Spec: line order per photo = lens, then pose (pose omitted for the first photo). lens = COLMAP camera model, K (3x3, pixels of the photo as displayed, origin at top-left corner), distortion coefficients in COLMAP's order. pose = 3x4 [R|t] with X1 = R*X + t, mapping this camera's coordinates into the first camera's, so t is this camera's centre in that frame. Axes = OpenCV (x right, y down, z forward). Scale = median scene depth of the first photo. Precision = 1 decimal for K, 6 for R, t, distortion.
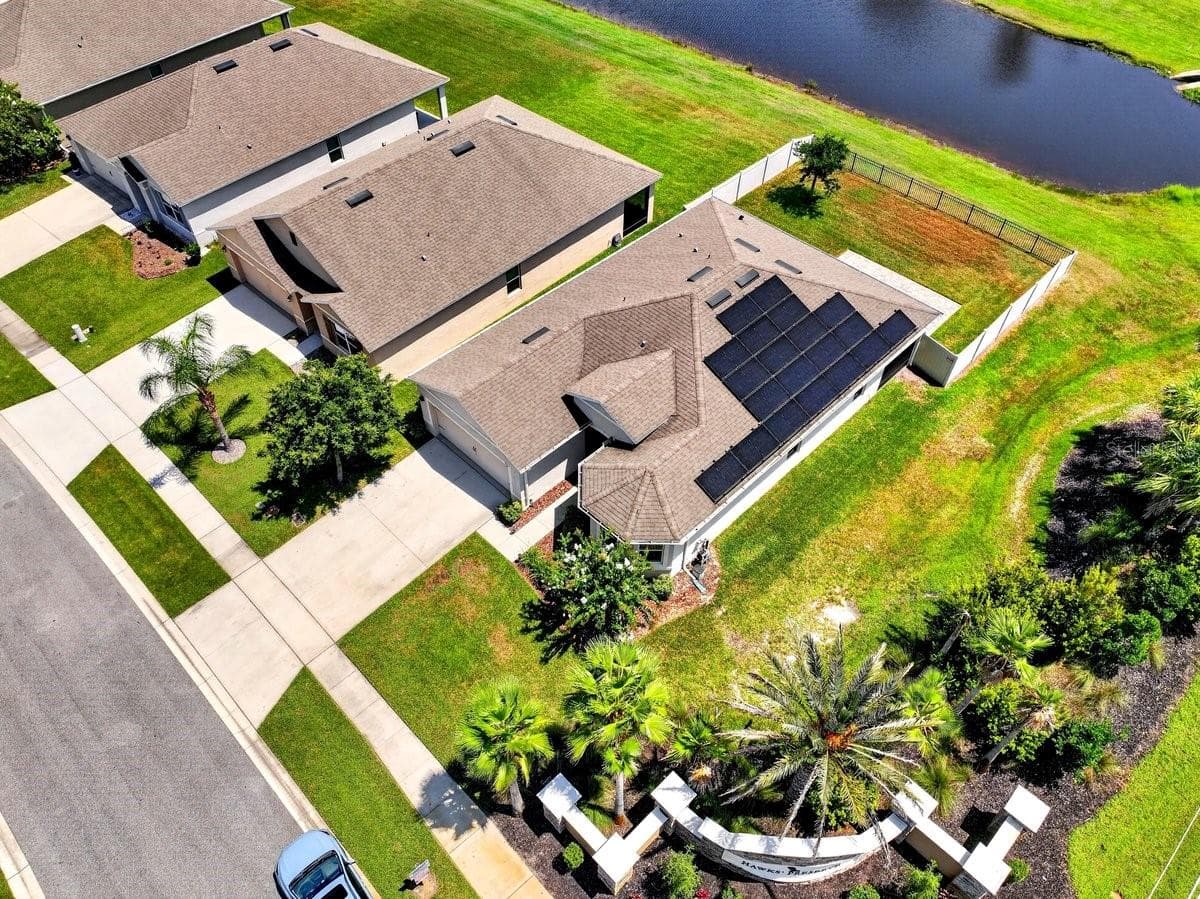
lens RADIAL K [[861.3, 0, 600.0], [0, 861.3, 449.5], [0, 0, 1]] dist [0.011470, 0.000283]
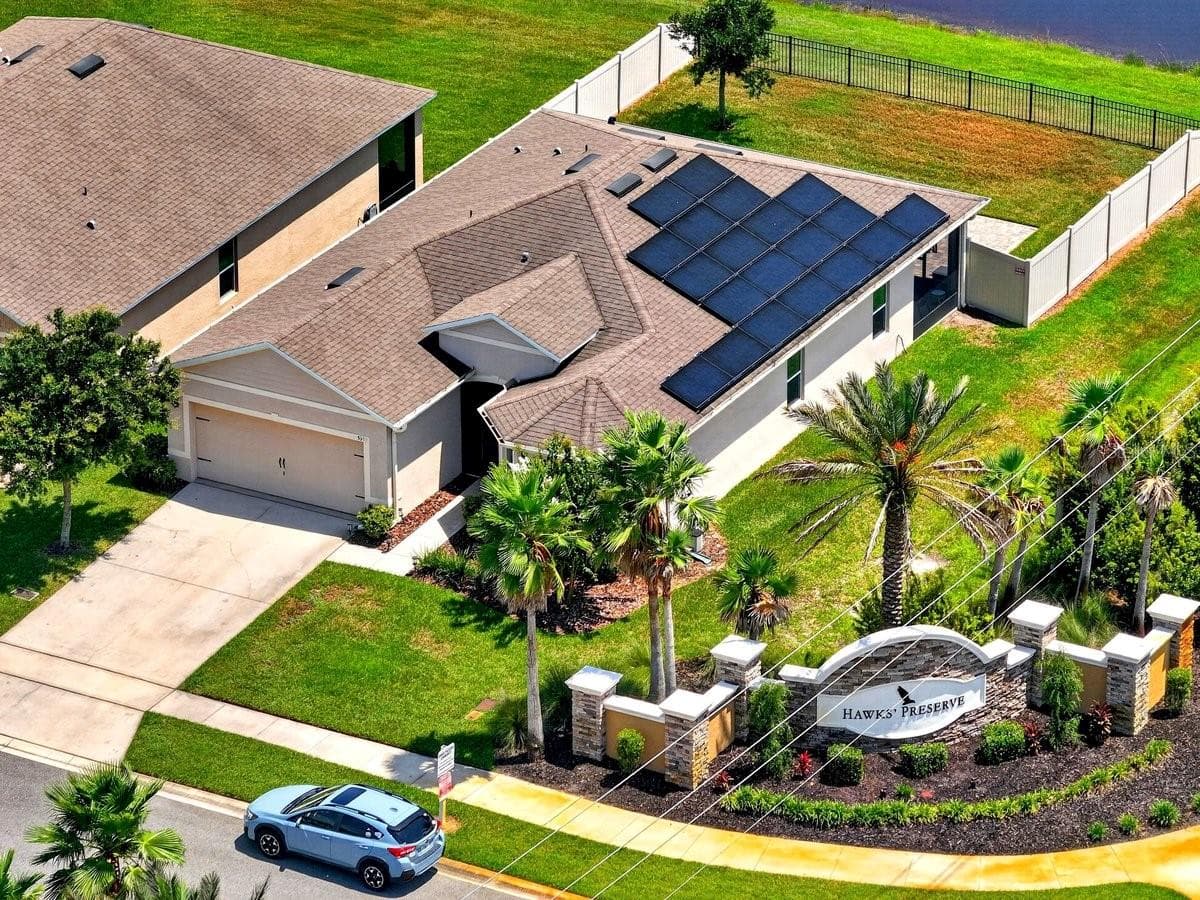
lens RADIAL K [[7469.0, 0, 600.0], [0, 7469.0, 450.0], [0, 0, 1]] dist [-0.516160, 32.178720]
pose [[0.961744, -0.122442, 0.245065, -1.130067], [0.212534, 0.897918, -0.385451, 1.912834], [-0.172853, 0.422789, 0.889590, -3.423919]]
